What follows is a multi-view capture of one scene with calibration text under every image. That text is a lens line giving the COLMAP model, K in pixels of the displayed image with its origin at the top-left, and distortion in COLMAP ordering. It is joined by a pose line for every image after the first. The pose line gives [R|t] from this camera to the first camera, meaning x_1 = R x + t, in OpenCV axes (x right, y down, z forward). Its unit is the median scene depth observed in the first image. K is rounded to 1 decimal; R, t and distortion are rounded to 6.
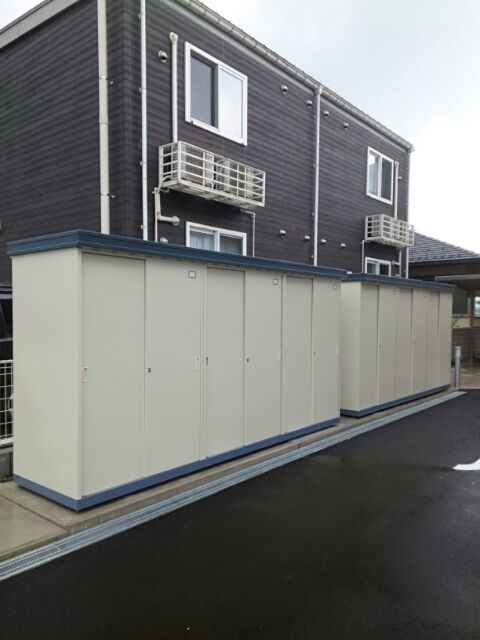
lens RADIAL K [[498.2, 0, 239.6], [0, 498.2, 320.1], [0, 0, 1]] dist [-0.005984, -0.002373]
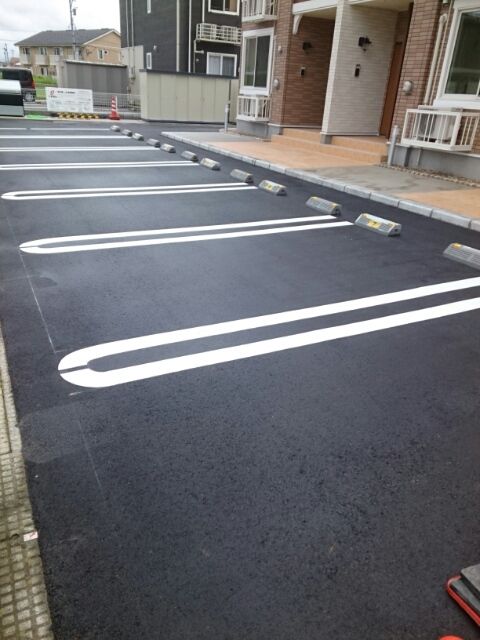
lens RADIAL K [[498.2, 0, 240.1], [0, 498.2, 319.7], [0, 0, 1]] dist [-0.005984, -0.002373]
pose [[0.922578, 0.207717, -0.325120, 1.341573], [-0.062187, 0.911738, 0.406038, 0.032369], [0.380766, -0.354384, 0.854067, -1.950005]]
